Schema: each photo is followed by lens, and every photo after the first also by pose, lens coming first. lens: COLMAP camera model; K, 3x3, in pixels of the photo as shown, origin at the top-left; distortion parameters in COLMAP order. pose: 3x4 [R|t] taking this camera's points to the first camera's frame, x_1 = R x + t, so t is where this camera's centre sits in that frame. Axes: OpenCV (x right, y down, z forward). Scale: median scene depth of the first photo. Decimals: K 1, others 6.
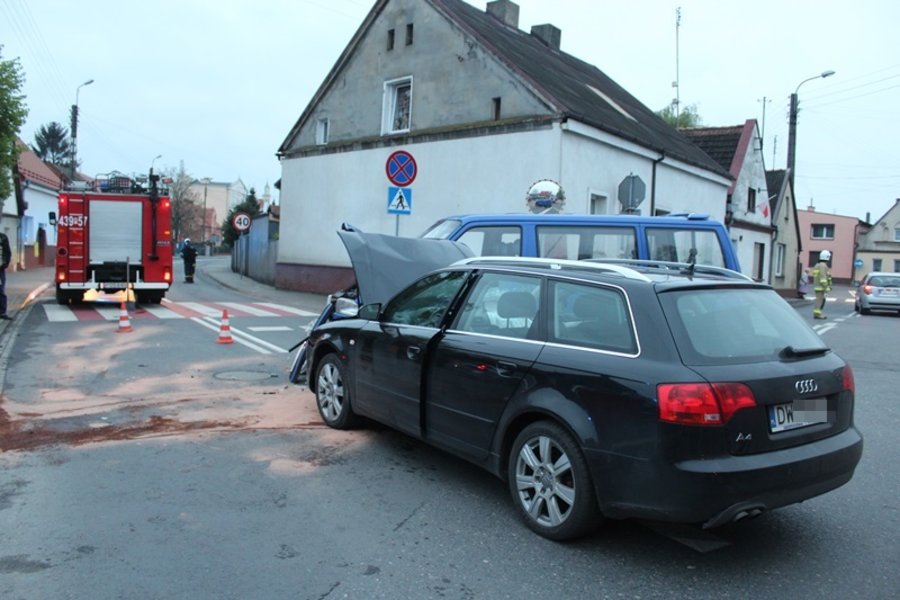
lens RADIAL K [[743.2, 0, 450.0], [0, 743.2, 300.0], [0, 0, 1]] dist [-0.167083, 0.150067]
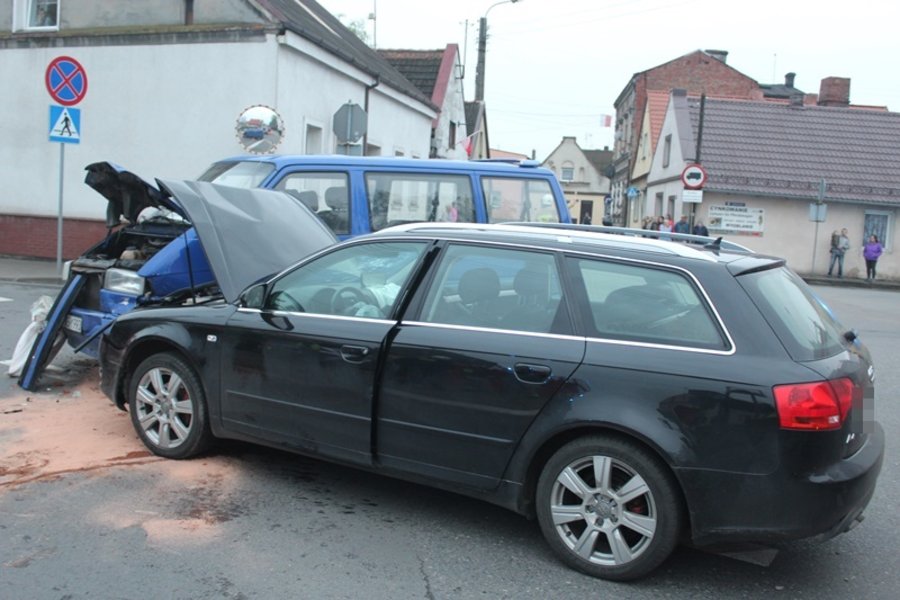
lens RADIAL K [[869.6, 0, 450.0], [0, 869.6, 300.0], [0, 0, 1]] dist [-0.151346, 0.169581]
pose [[0.899237, -0.037783, 0.435827, -0.099717], [0.009466, 0.997711, 0.066963, -0.011426], [-0.437359, -0.056090, 0.897536, 0.056793]]
